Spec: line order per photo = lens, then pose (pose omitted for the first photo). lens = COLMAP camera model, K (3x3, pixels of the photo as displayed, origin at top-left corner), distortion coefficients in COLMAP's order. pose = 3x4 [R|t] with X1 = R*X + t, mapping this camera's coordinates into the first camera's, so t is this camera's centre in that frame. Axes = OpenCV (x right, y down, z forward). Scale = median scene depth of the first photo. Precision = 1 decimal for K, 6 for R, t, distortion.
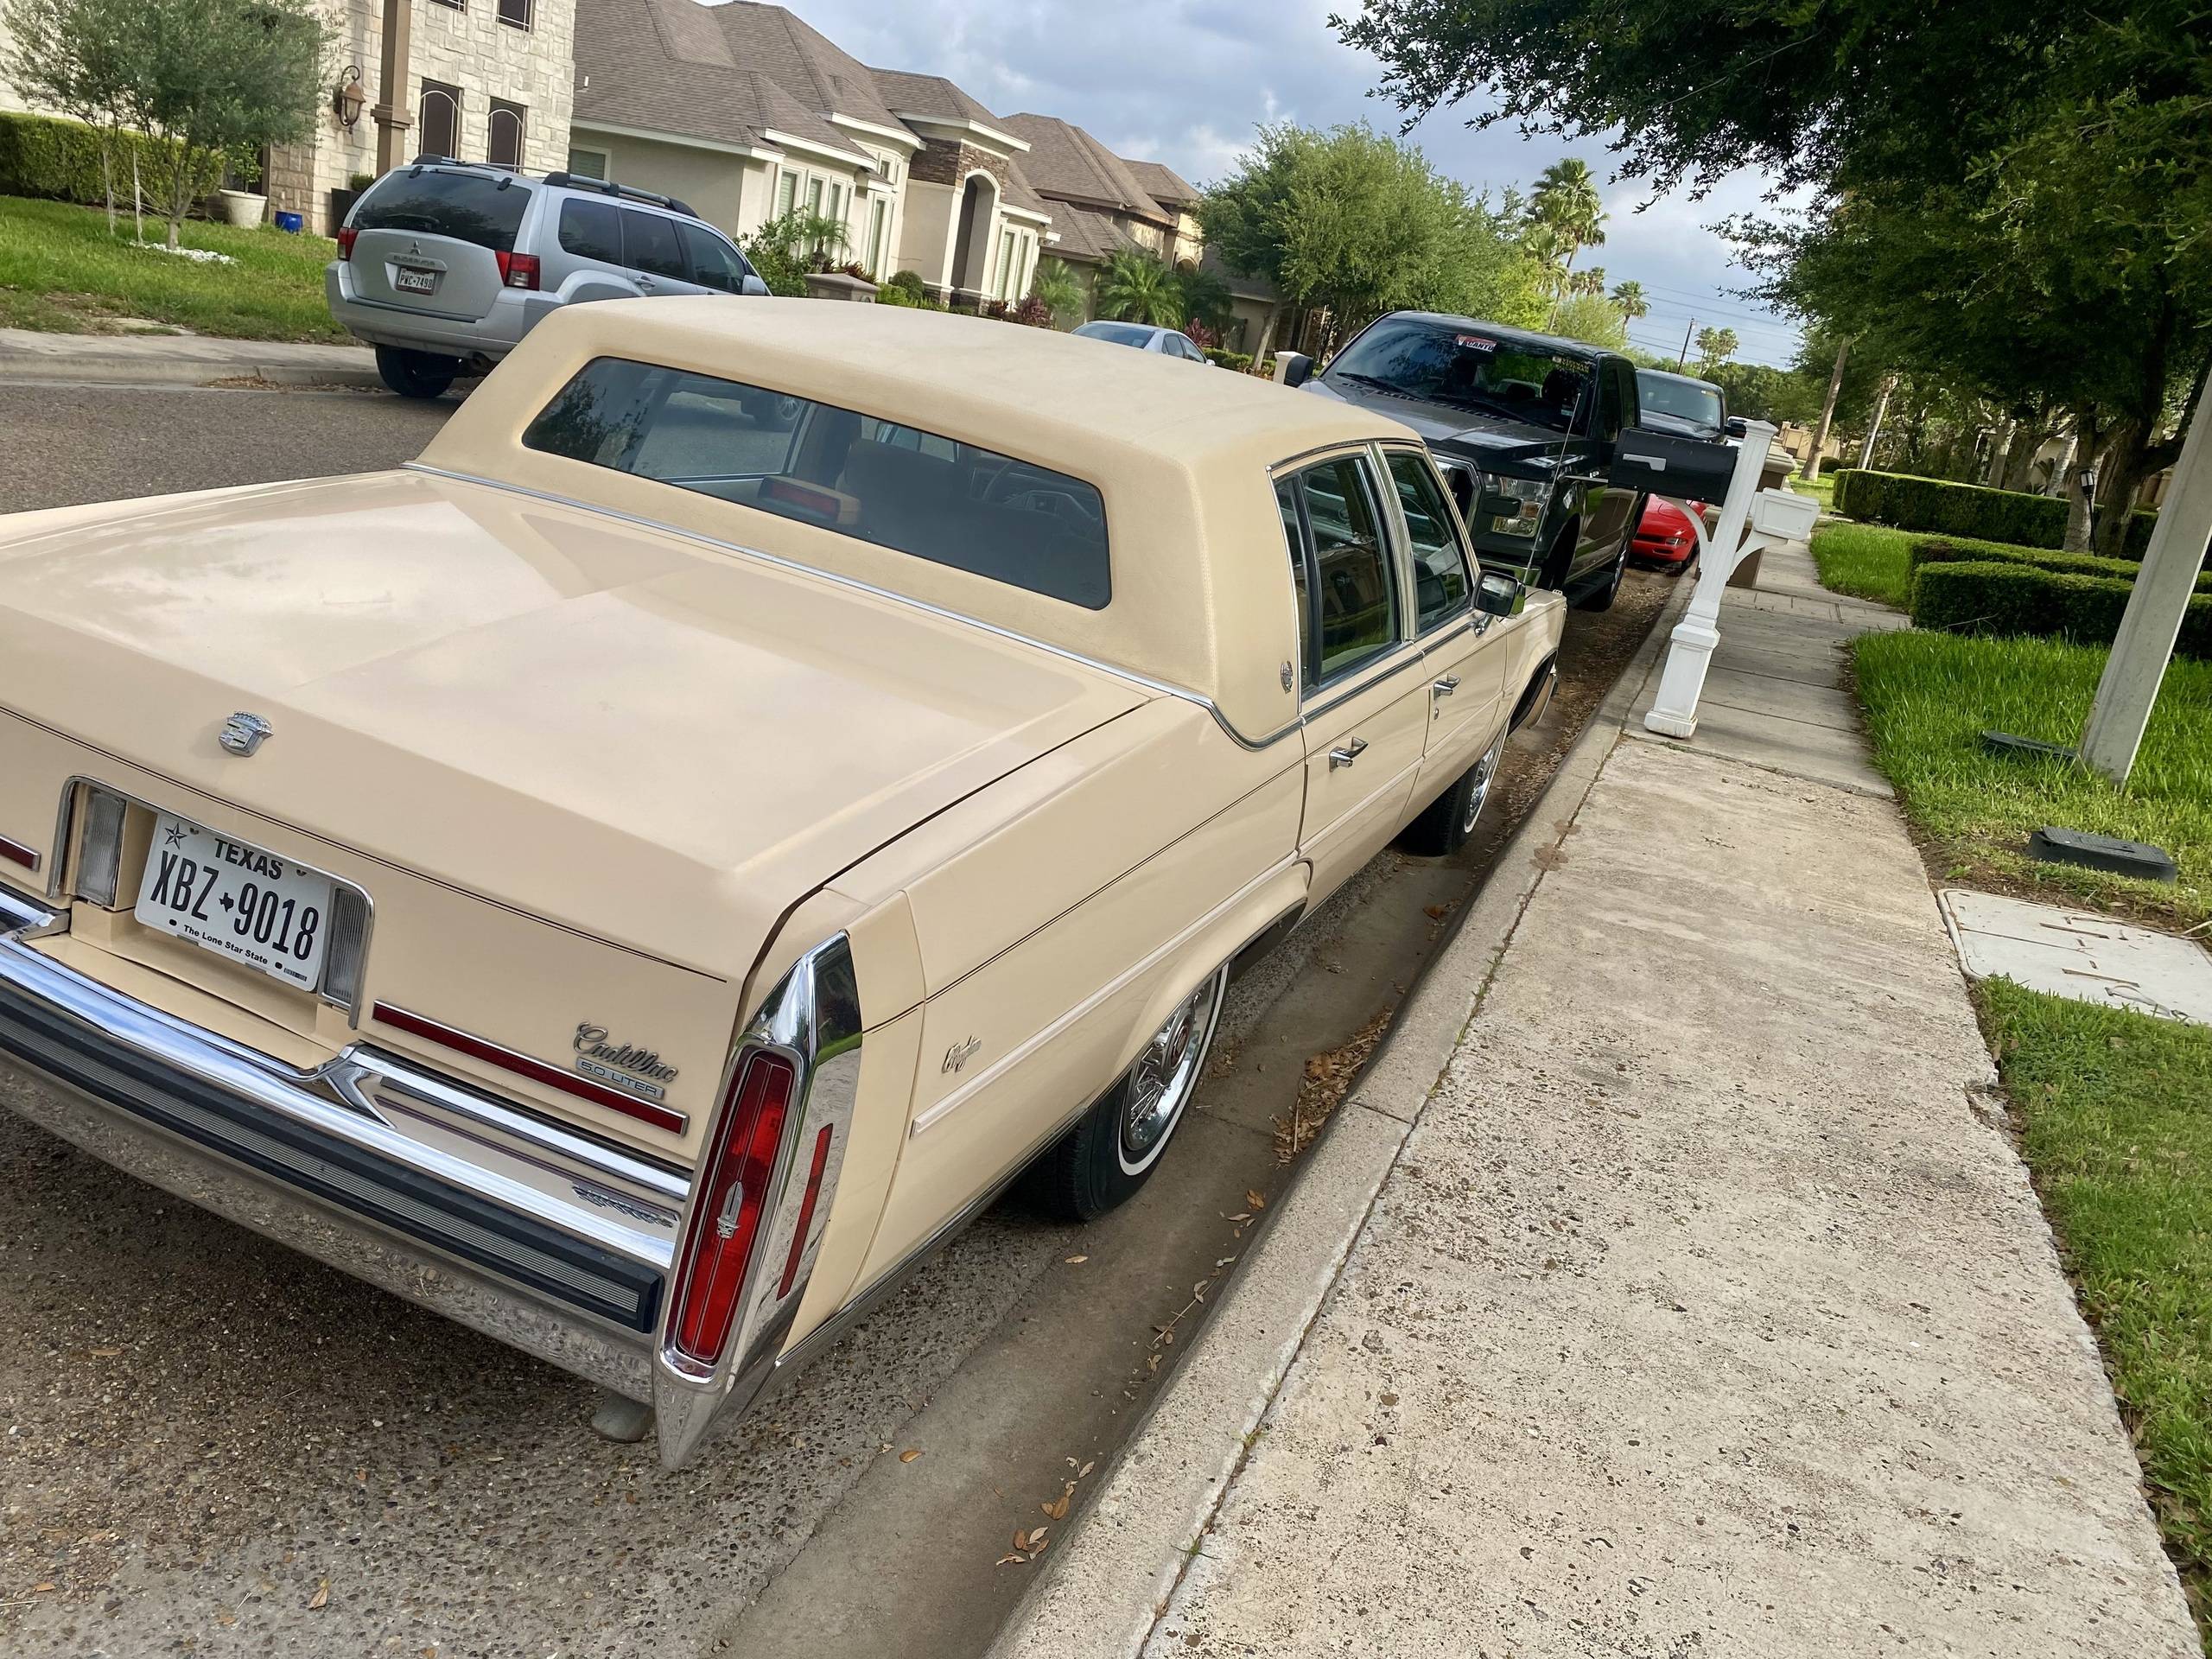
lens RADIAL K [[1681.0, 0, 1095.9], [0, 1681.0, 812.8], [0, 0, 1]] dist [0.023490, -0.021490]
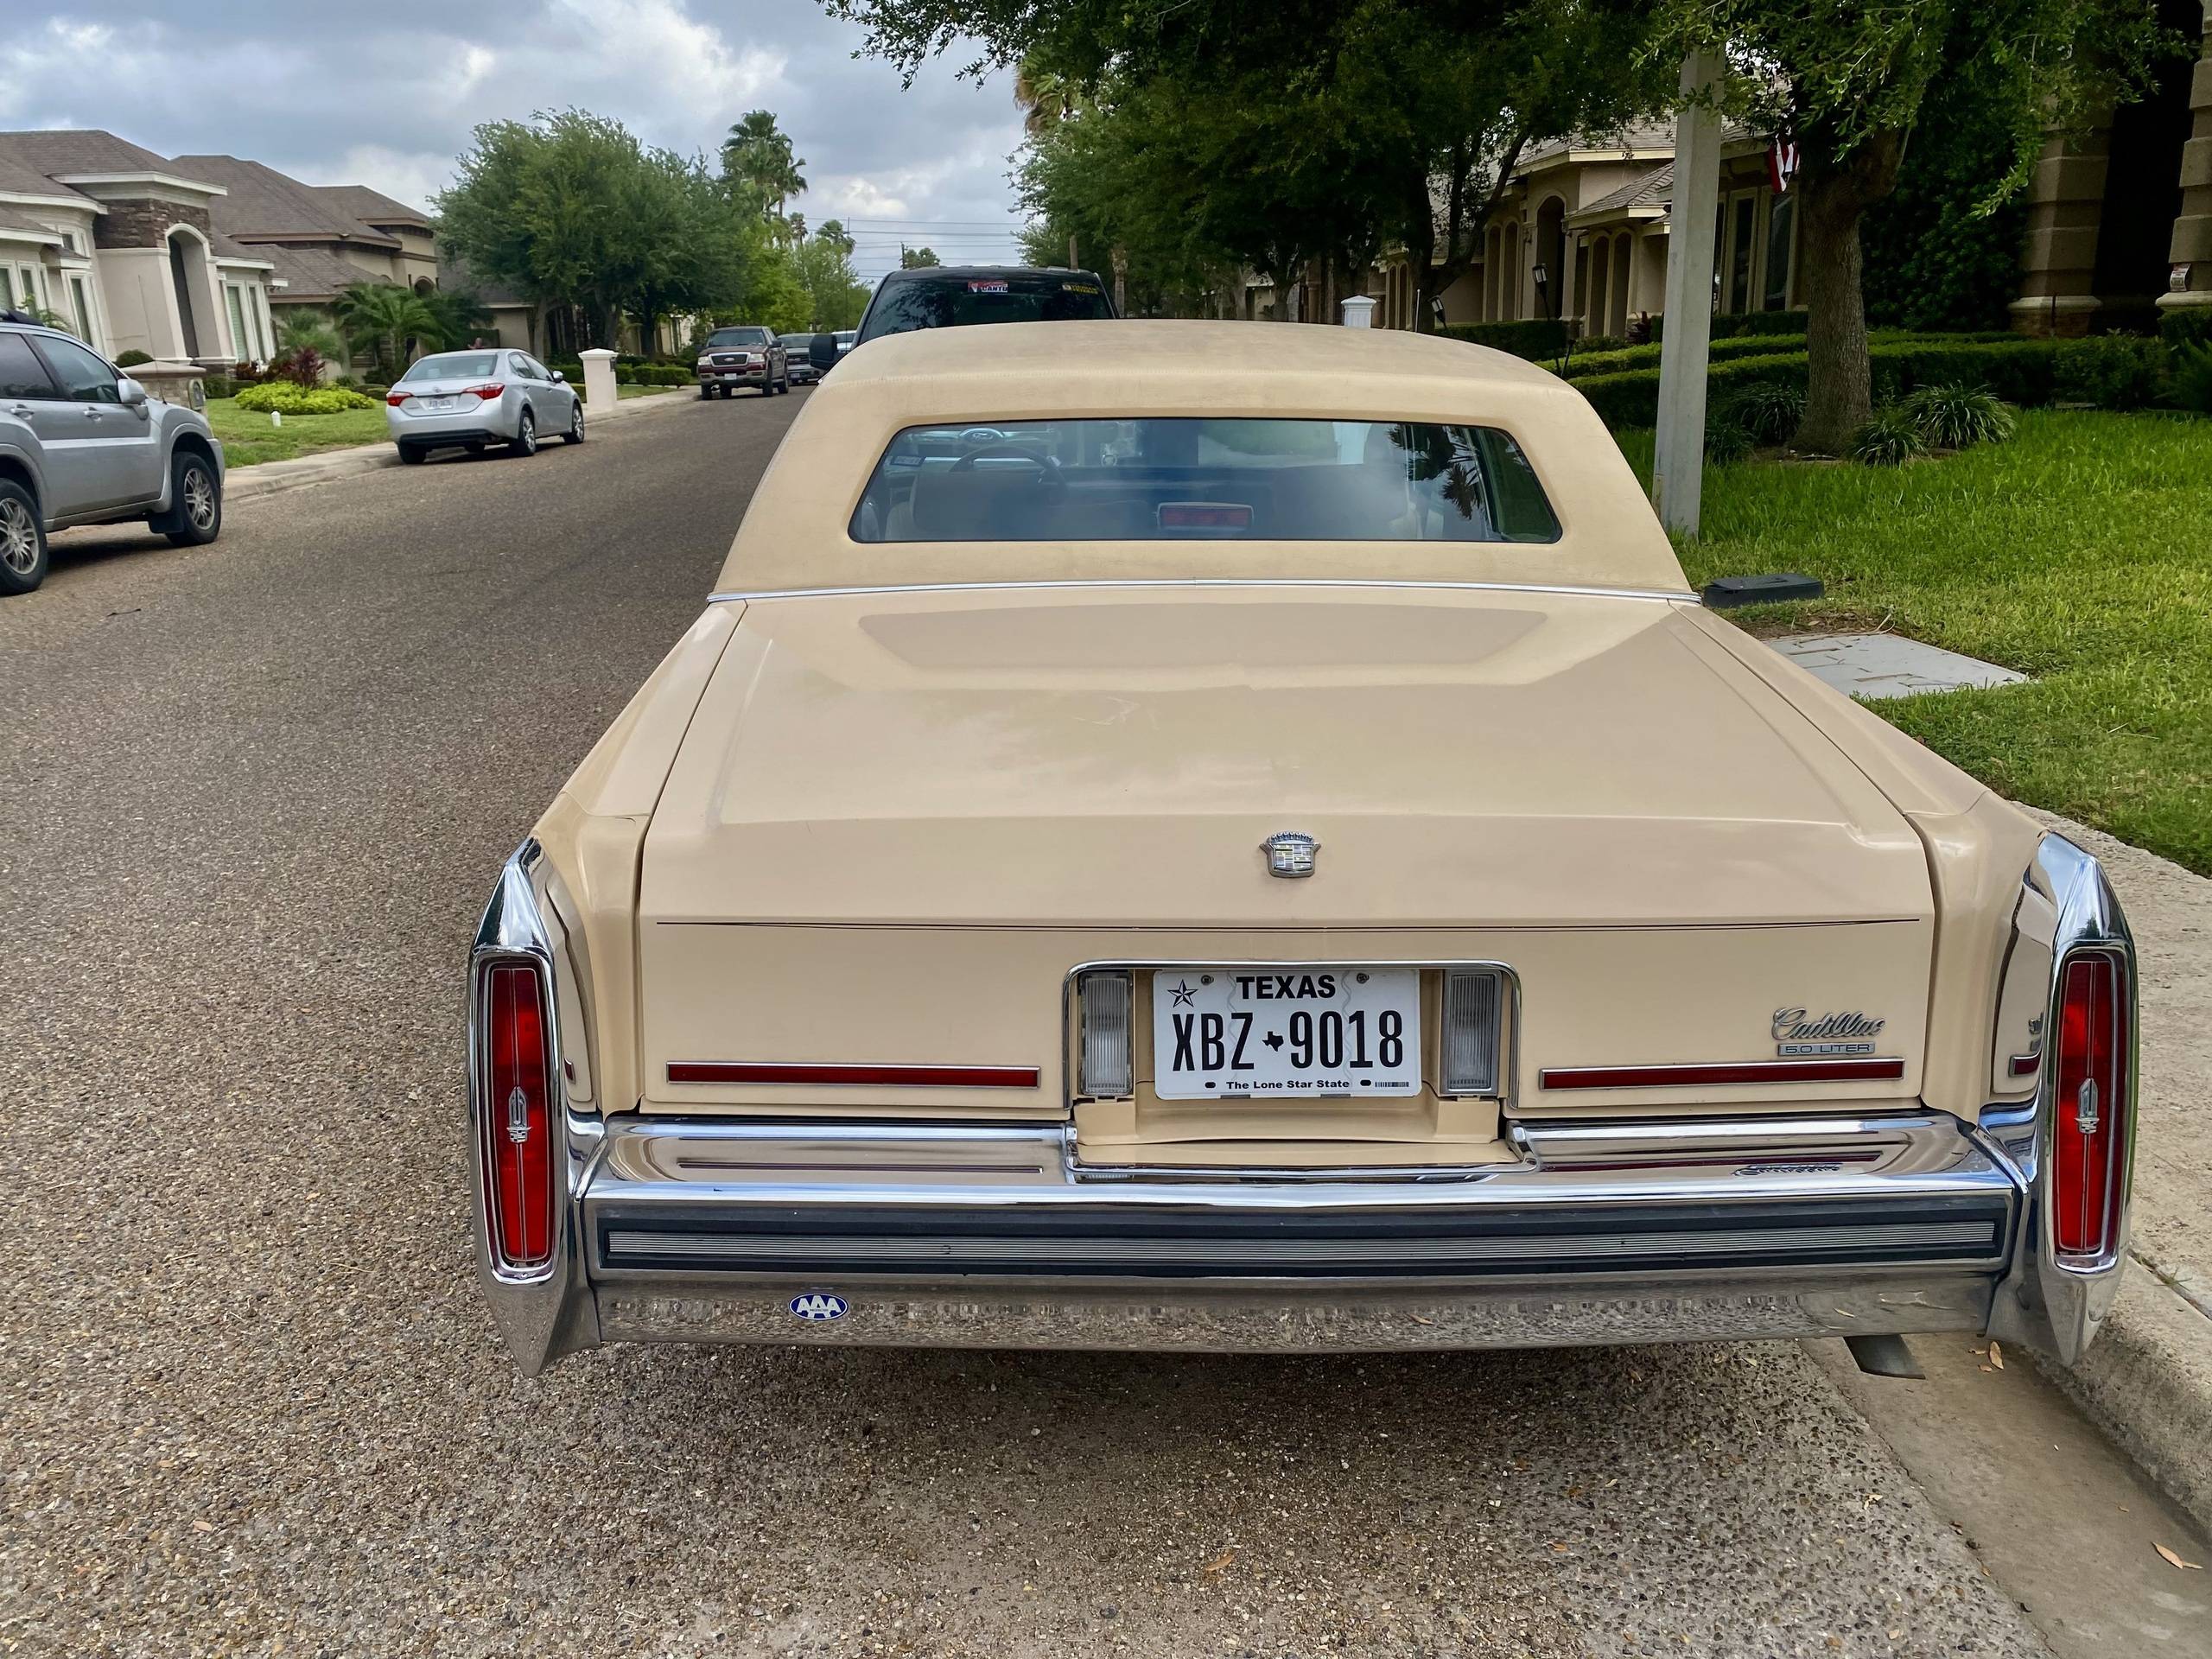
lens RADIAL K [[1681.0, 0, 1011.6], [0, 1681.0, 839.0], [0, 0, 1]] dist [0.023490, -0.021490]
pose [[0.899031, -0.299984, 0.318988, -0.520689], [0.290690, 0.953667, 0.077576, -0.095252], [-0.327481, 0.022983, 0.944578, 0.101716]]
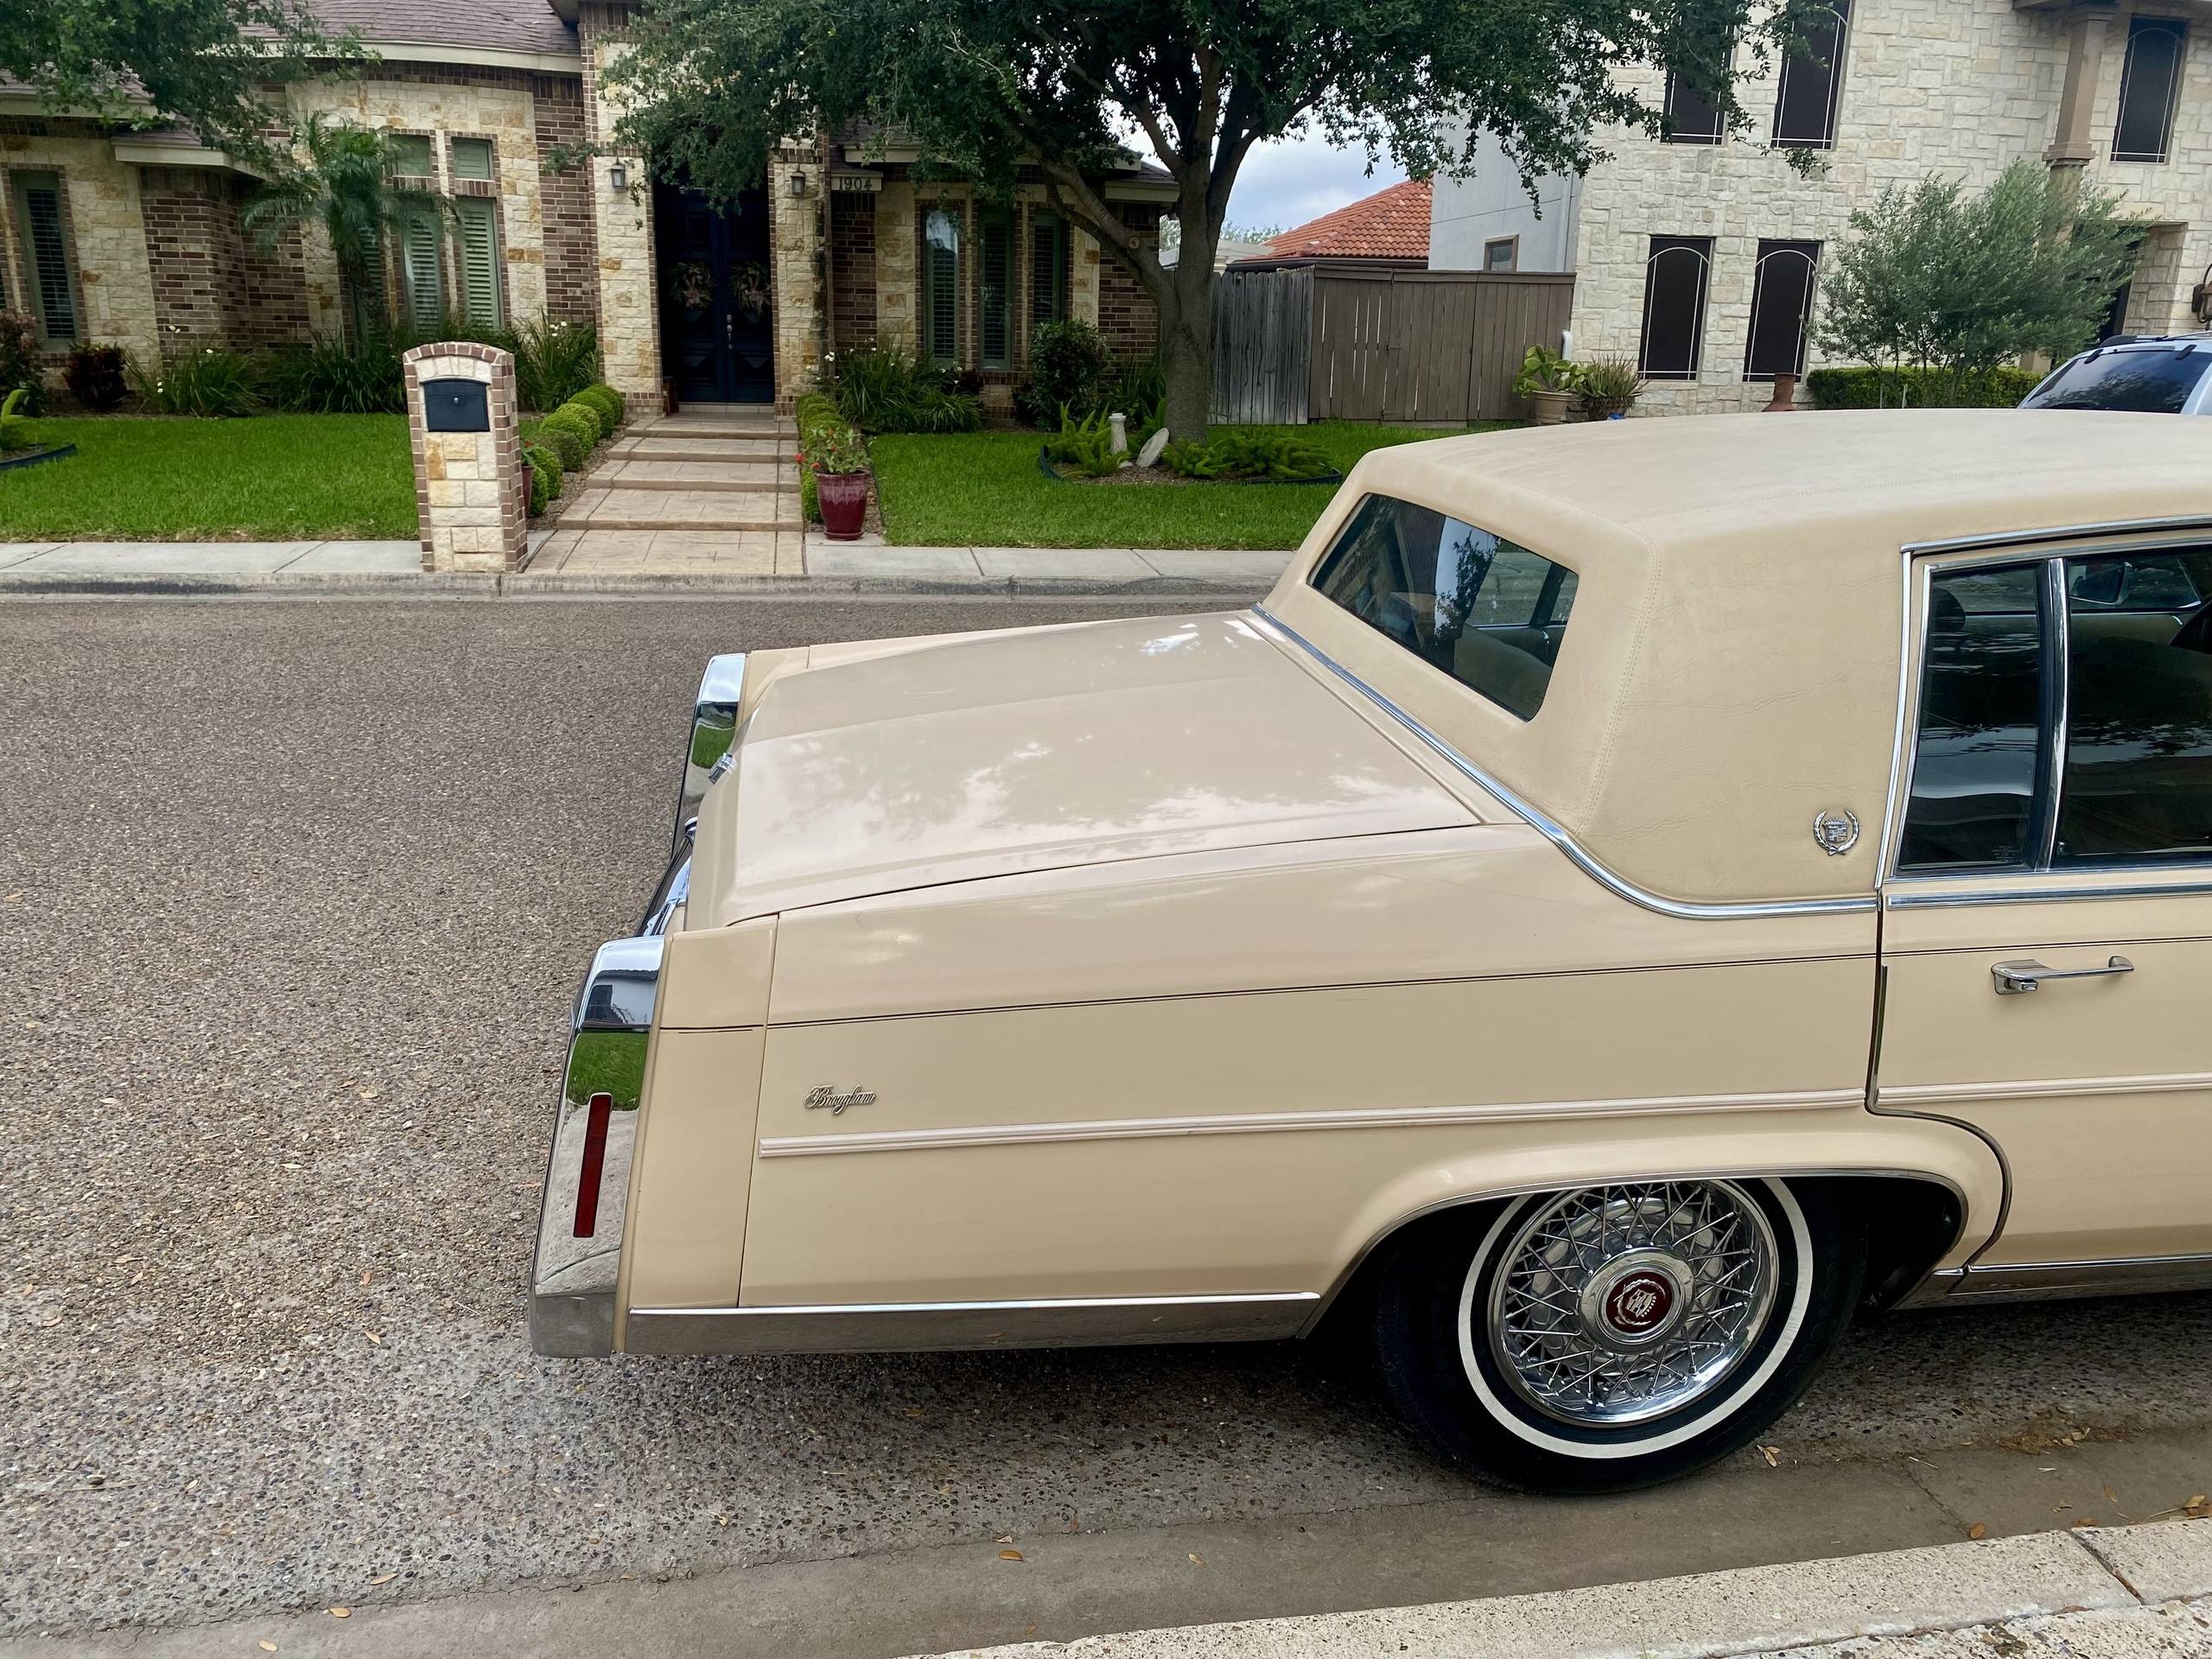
lens RADIAL K [[1681.0, 0, 1122.1], [0, 1681.0, 832.1], [0, 0, 1]] dist [0.023490, -0.021490]
pose [[0.519361, 0.069785, -0.851701, 0.455253], [-0.170733, 0.985039, -0.023402, -0.009680], [0.837326, 0.157568, 0.523506, 0.307650]]
